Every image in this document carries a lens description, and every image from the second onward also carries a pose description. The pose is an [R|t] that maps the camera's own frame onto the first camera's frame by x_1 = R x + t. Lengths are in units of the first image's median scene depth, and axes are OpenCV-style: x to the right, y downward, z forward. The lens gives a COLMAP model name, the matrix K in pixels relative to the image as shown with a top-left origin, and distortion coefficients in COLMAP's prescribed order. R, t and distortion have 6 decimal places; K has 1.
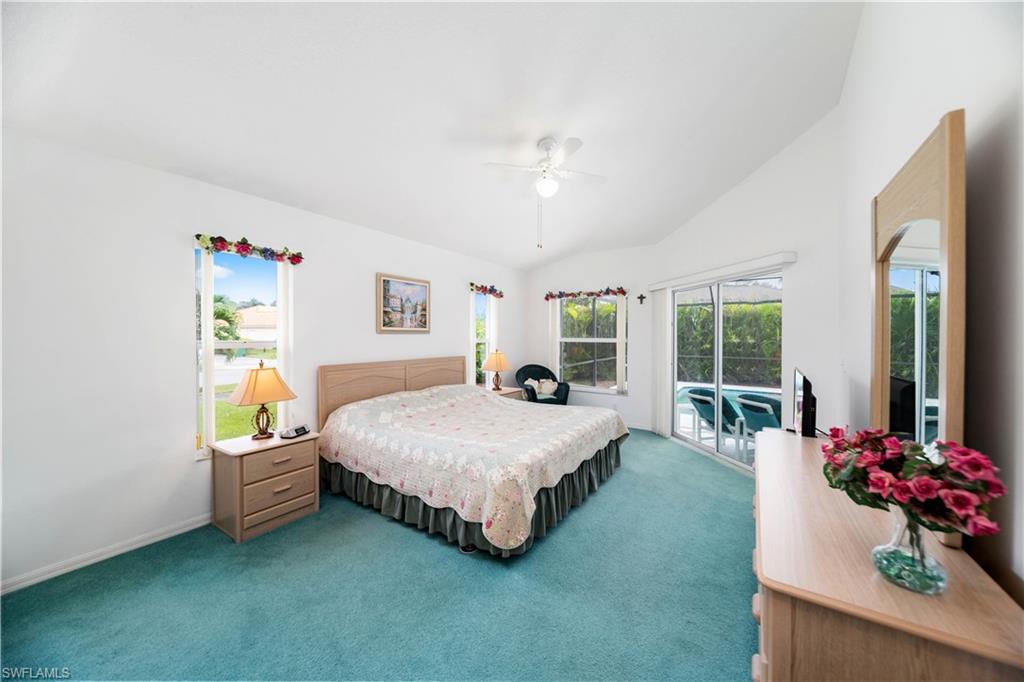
lens RADIAL K [[362.2, 0, 514.1], [0, 362.2, 329.3], [0, 0, 1]] dist [-0.002393, -0.000330]
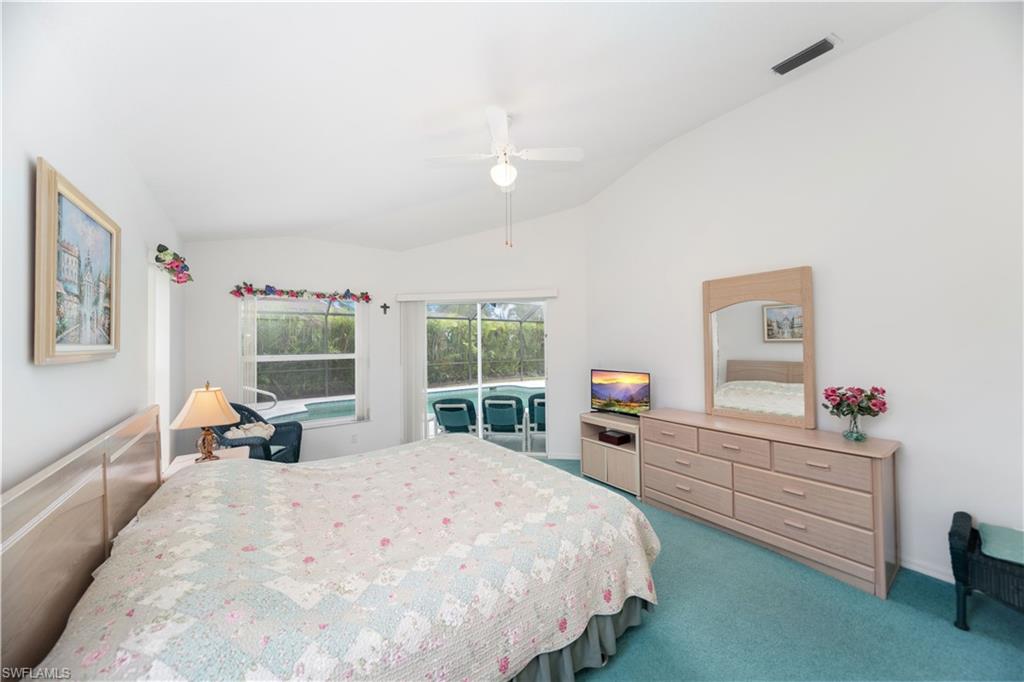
lens RADIAL K [[362.2, 0, 514.1], [0, 362.2, 329.3], [0, 0, 1]] dist [-0.002393, -0.000330]
pose [[0.340267, 0.027972, 0.939913, -0.379489], [-0.004222, 0.999593, -0.028219, -0.008548], [-0.940319, 0.005634, 0.340246, 0.395866]]
